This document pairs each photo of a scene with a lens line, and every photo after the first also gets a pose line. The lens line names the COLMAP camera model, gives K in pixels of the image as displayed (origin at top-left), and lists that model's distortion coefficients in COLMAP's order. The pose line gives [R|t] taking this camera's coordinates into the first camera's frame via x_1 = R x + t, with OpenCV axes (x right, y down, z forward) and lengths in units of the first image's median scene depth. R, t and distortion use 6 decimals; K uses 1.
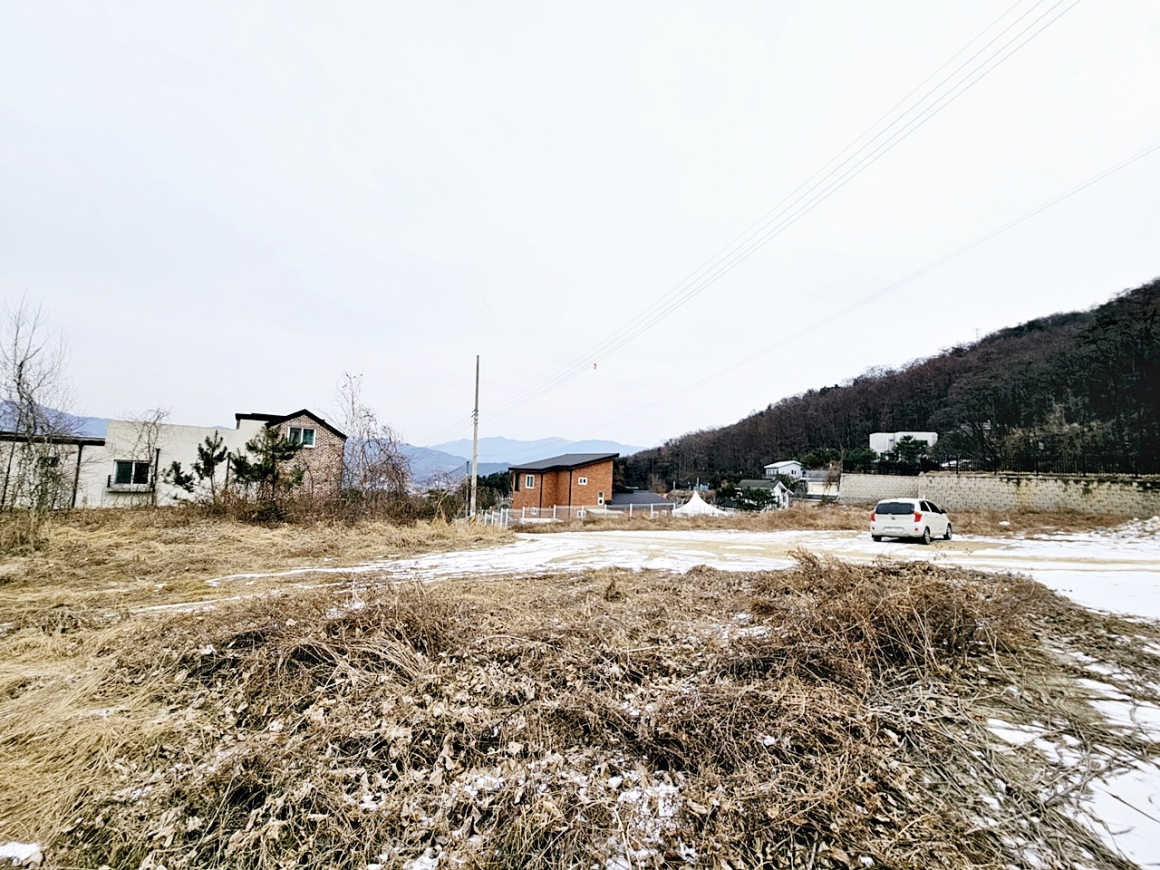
lens RADIAL K [[472.0, 0, 579.9], [0, 472.0, 434.8], [0, 0, 1]] dist [-0.003013, 0.001494]
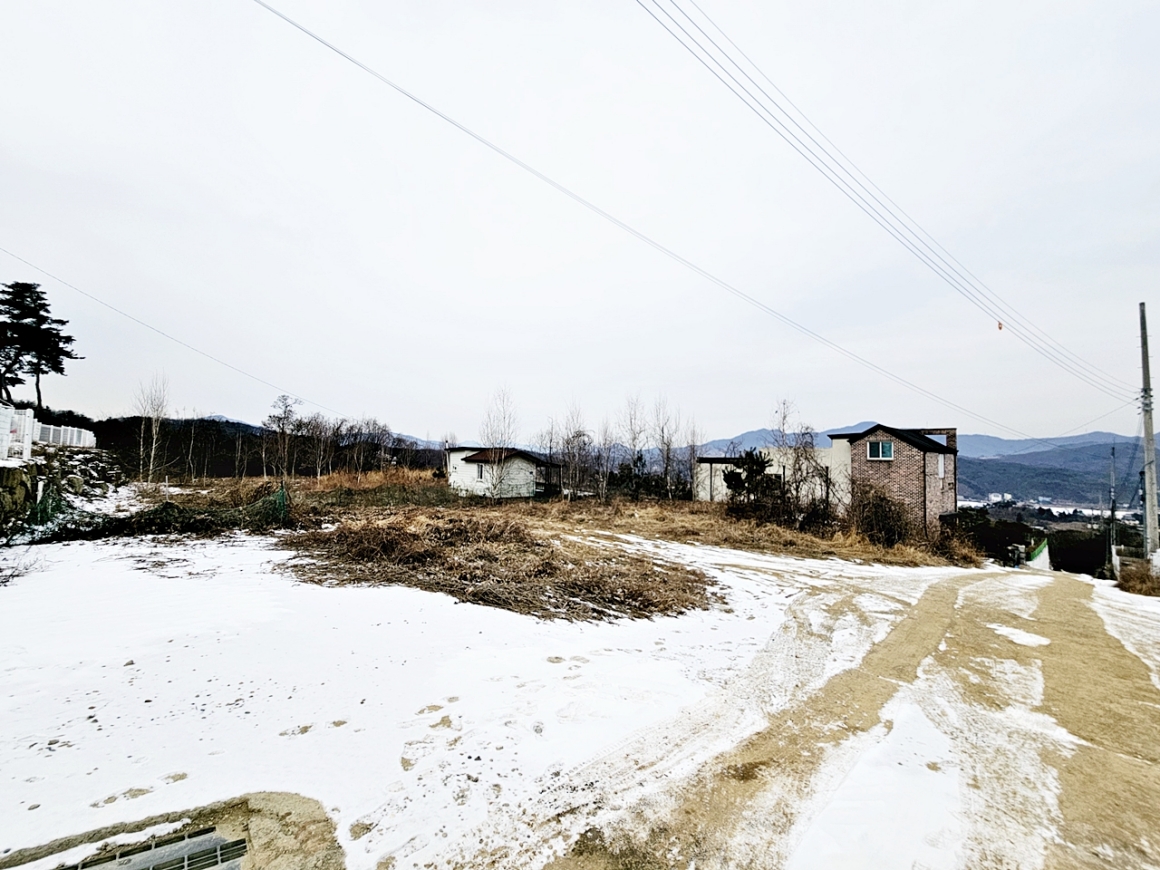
lens RADIAL K [[472.0, 0, 577.8], [0, 472.0, 434.1], [0, 0, 1]] dist [-0.003013, 0.001494]
pose [[0.077927, -0.089904, -0.992897, 0.824482], [0.063621, 0.994344, -0.085042, 0.029206], [0.994927, -0.056542, 0.083206, 0.470769]]
